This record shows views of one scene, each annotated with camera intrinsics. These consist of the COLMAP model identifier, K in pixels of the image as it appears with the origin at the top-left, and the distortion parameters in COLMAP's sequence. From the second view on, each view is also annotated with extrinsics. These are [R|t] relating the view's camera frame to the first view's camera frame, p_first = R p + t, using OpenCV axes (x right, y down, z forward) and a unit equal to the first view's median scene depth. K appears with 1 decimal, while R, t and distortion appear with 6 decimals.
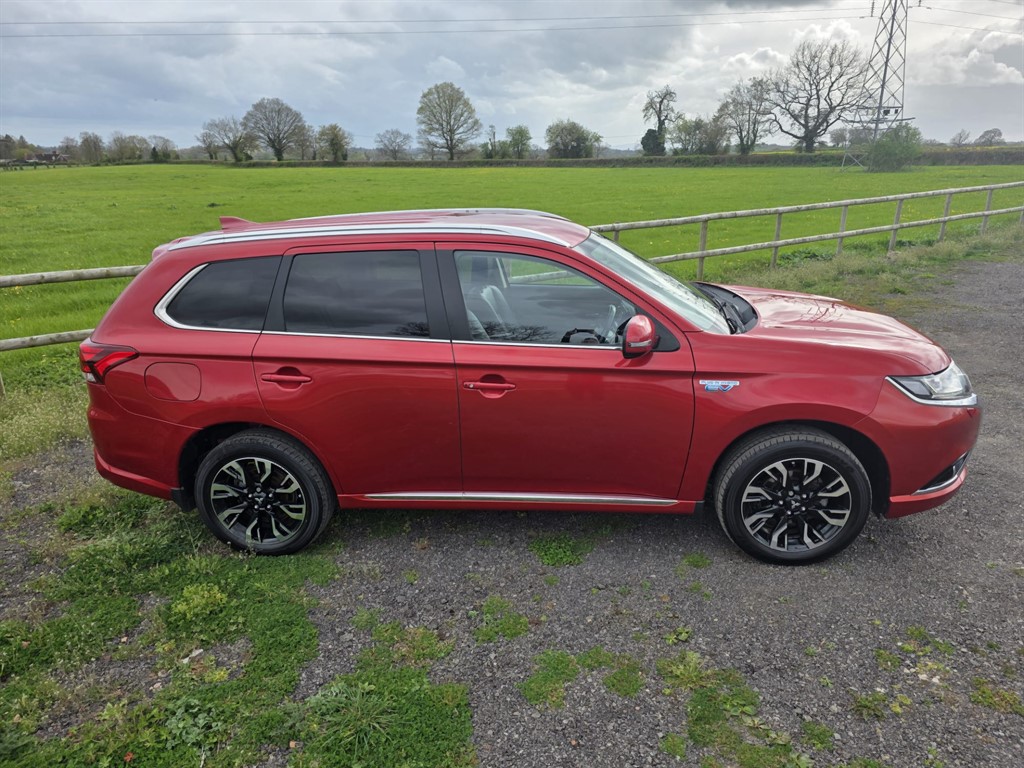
lens RADIAL K [[714.6, 0, 513.9], [0, 714.6, 385.8], [0, 0, 1]] dist [0.069877, -0.077080]
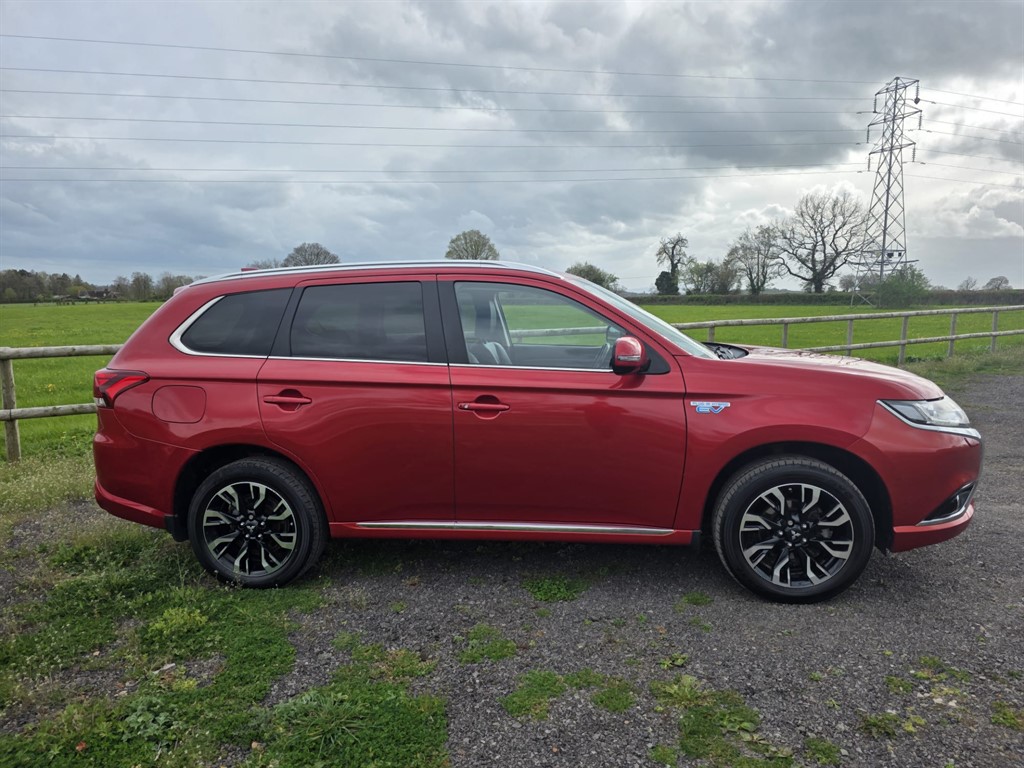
lens RADIAL K [[714.6, 0, 513.9], [0, 714.6, 385.8], [0, 0, 1]] dist [0.069877, -0.077080]
pose [[0.999349, 0.014387, -0.033097, 0.040170], [-0.020873, 0.978566, -0.204873, 0.170612], [0.029440, 0.205431, 0.978229, -0.000367]]
